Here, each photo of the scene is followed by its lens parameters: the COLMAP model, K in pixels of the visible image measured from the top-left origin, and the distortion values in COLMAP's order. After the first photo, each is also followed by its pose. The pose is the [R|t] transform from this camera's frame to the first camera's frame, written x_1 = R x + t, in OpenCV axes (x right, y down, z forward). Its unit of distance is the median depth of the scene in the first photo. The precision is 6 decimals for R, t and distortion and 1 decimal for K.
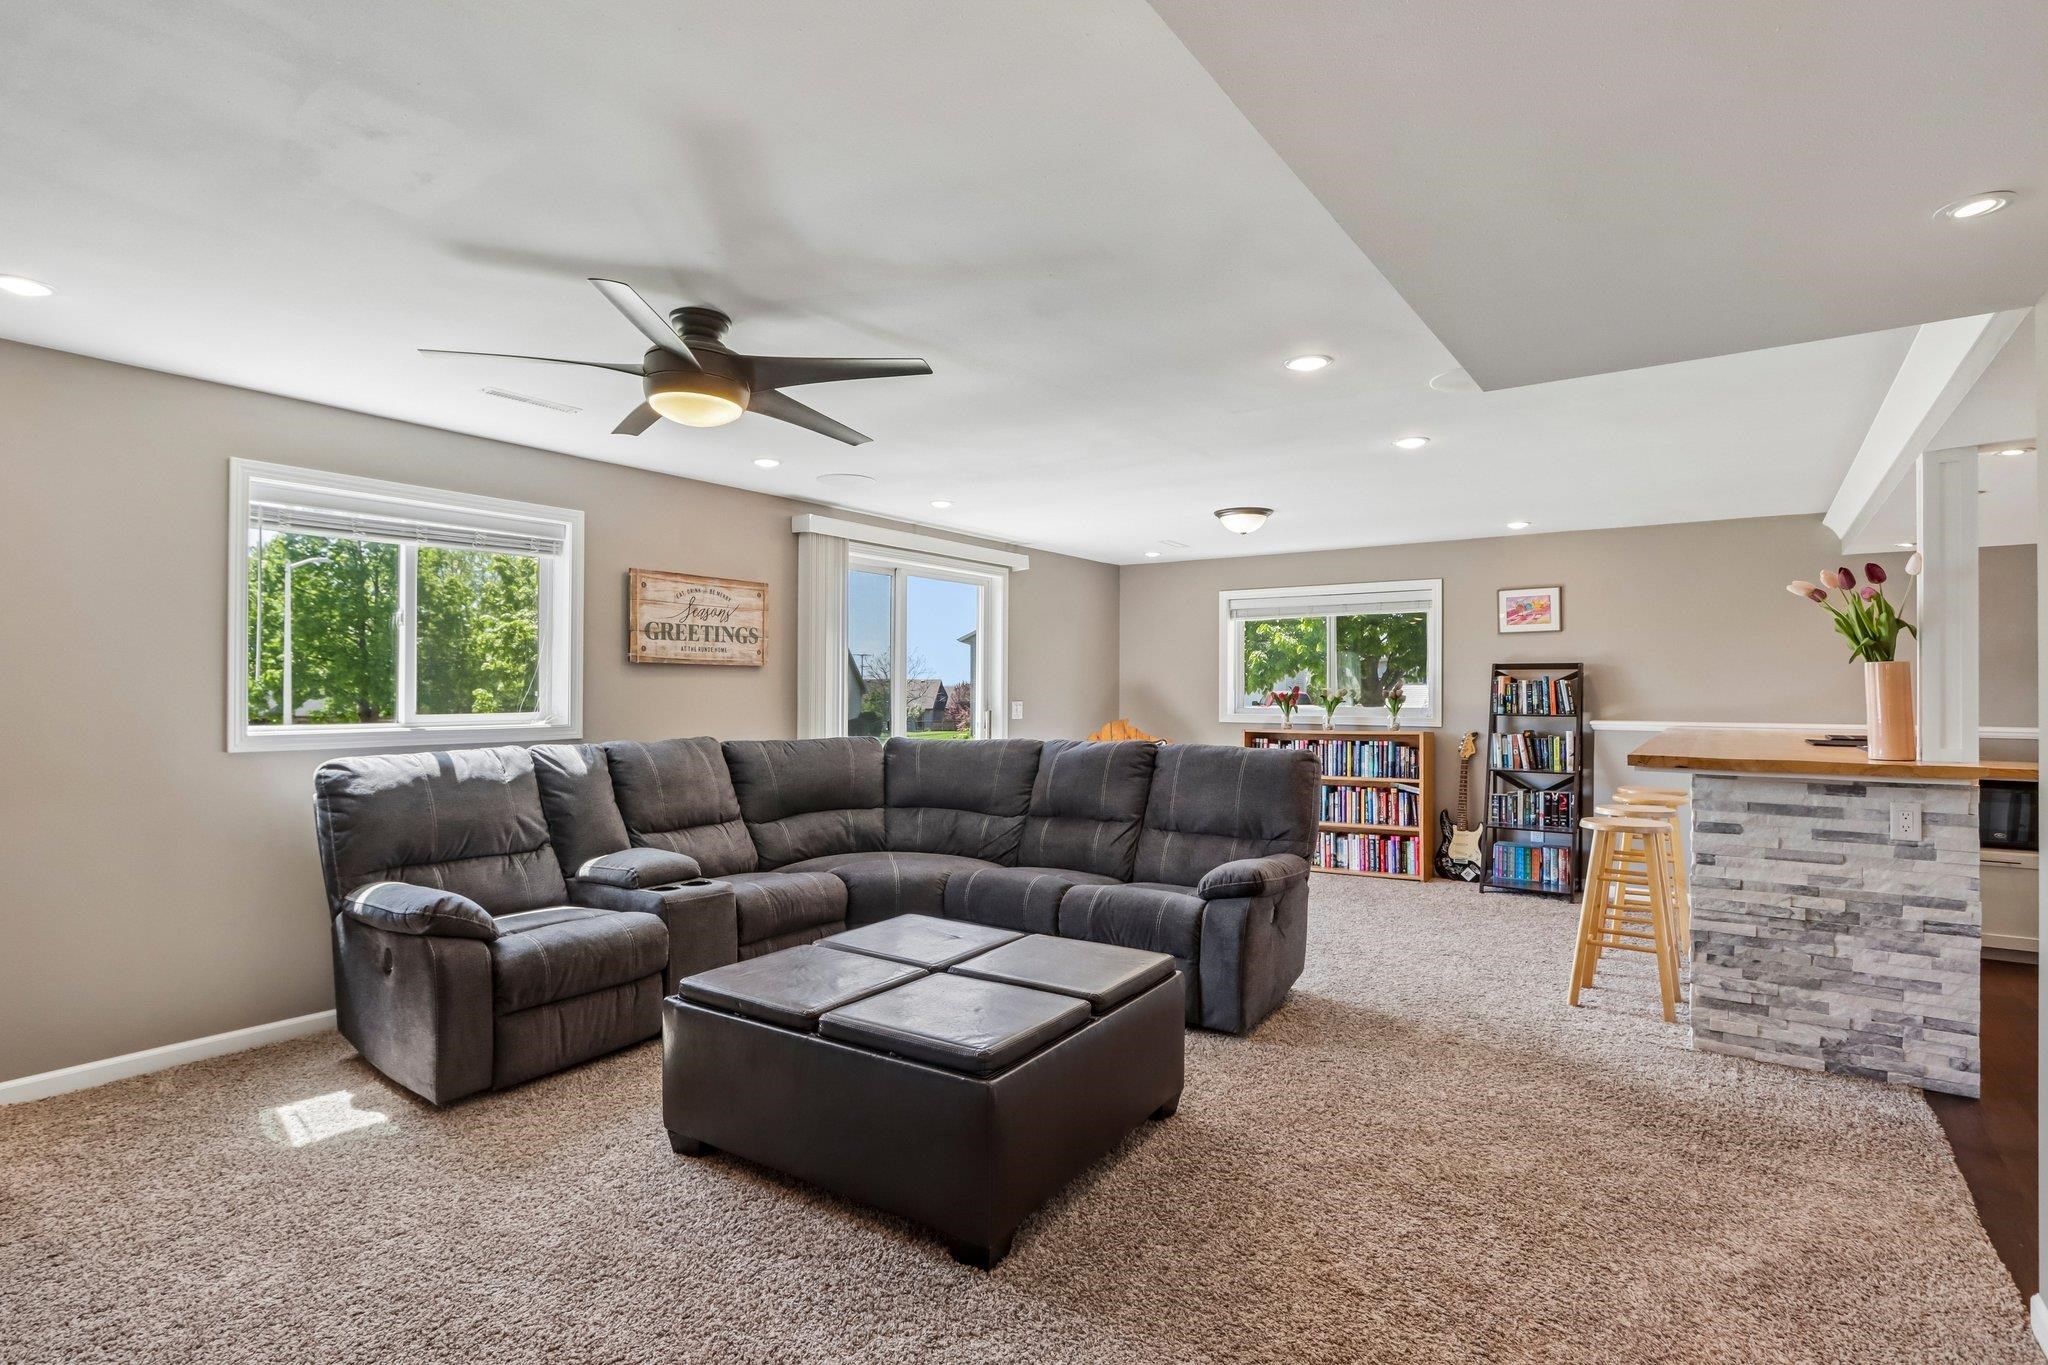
lens RADIAL K [[1033.0, 0, 990.9], [0, 1033.0, 681.2], [0, 0, 1]] dist [-0.011905, -0.000098]
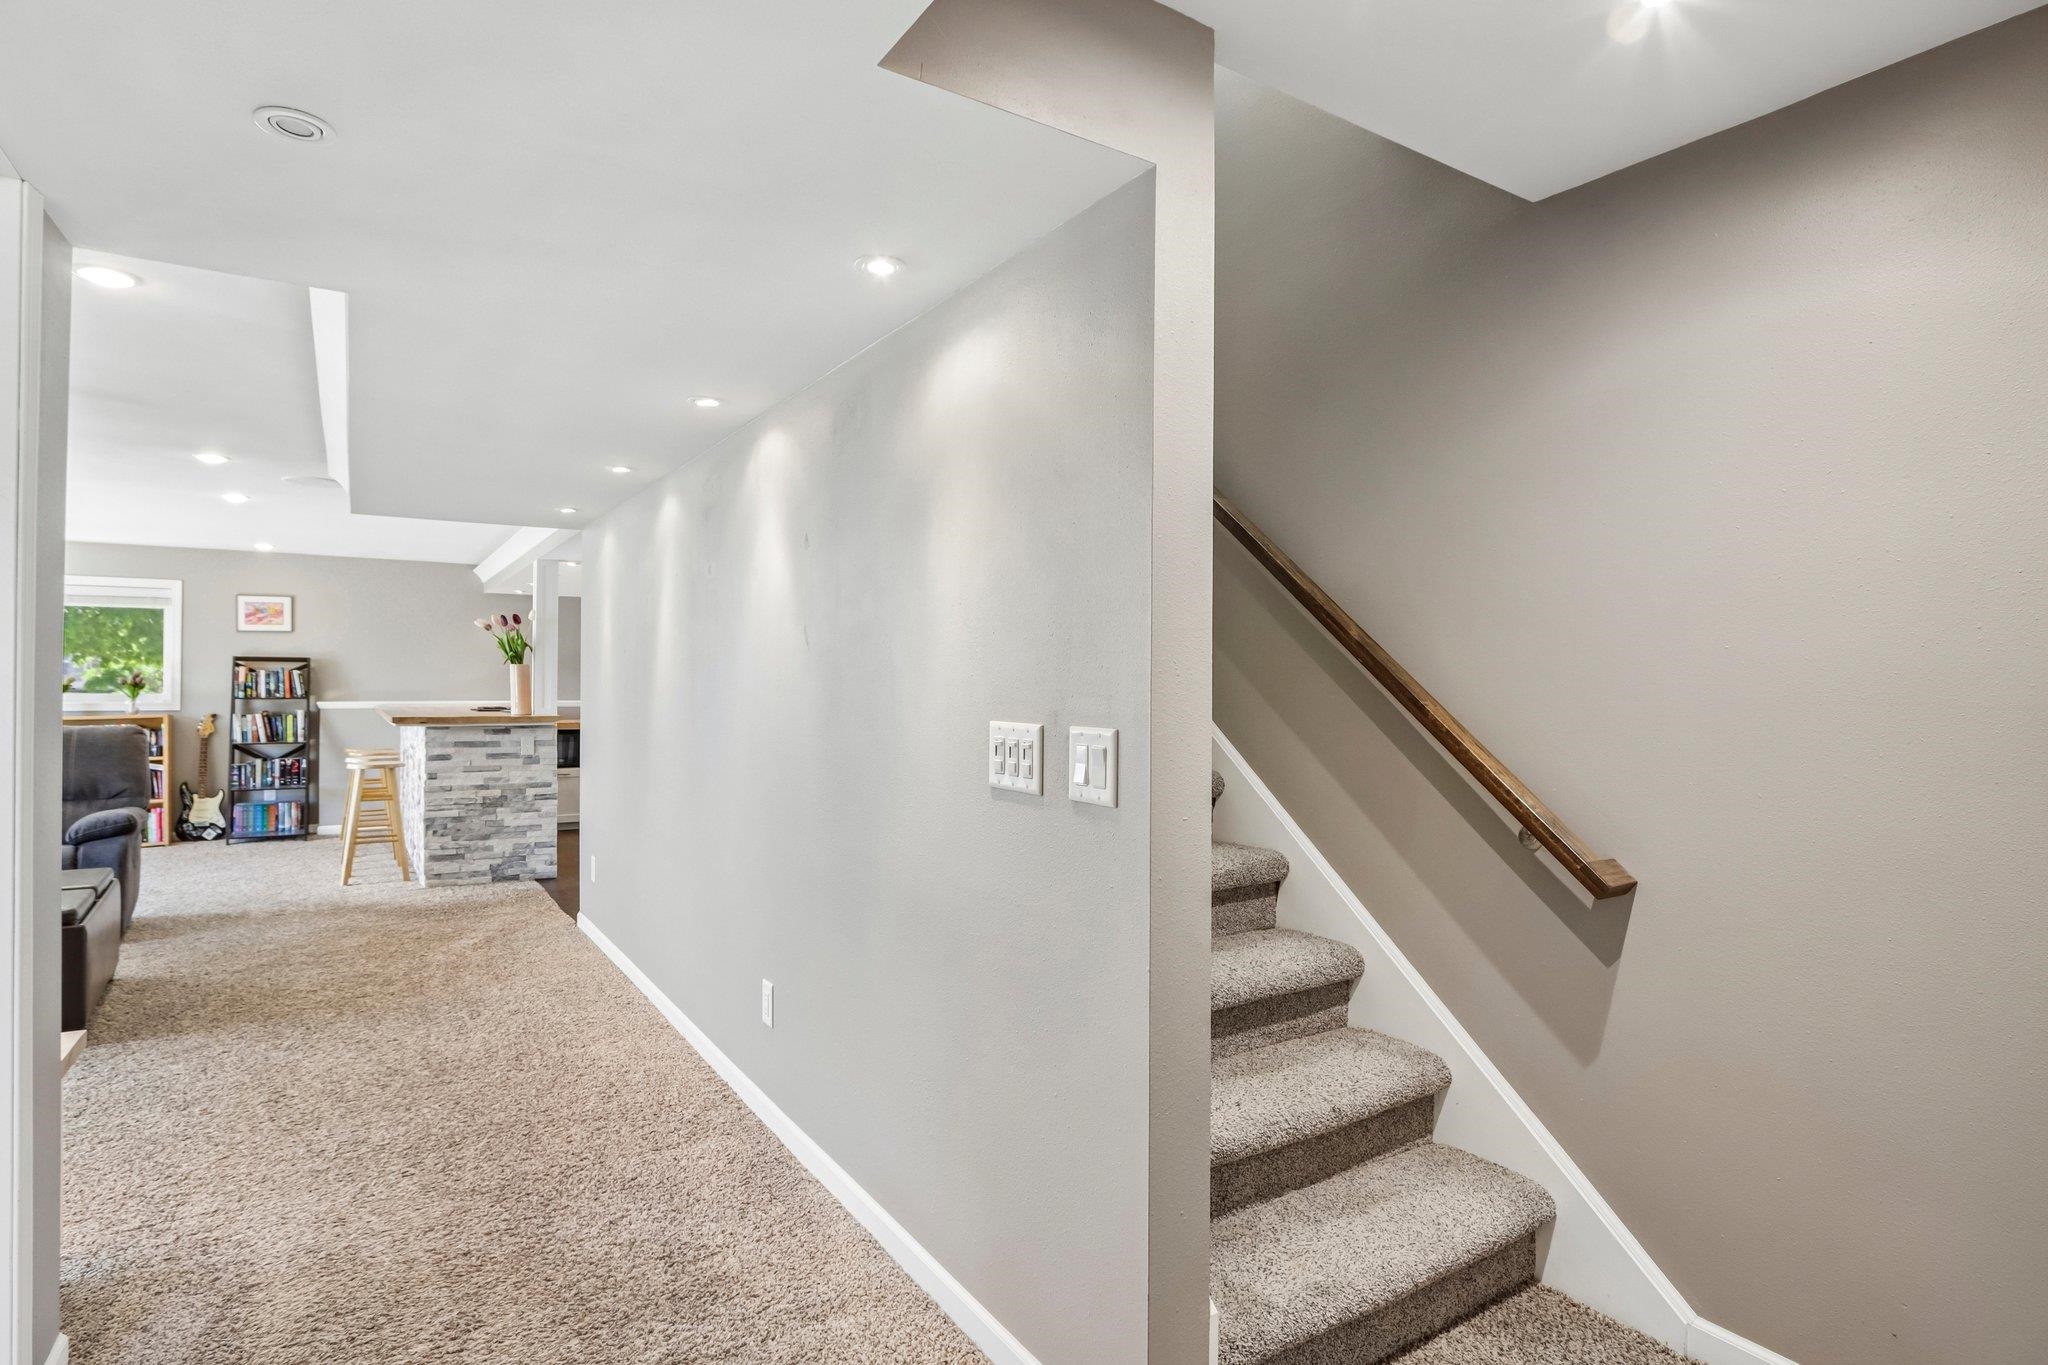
lens RADIAL K [[1033.0, 0, 990.9], [0, 1033.0, 681.2], [0, 0, 1]] dist [-0.011905, -0.000098]
pose [[0.379367, 0.000493, 0.925246, -0.307172], [-0.010726, 0.999935, 0.003865, -0.002024], [-0.925184, -0.011391, 0.379347, -0.293733]]
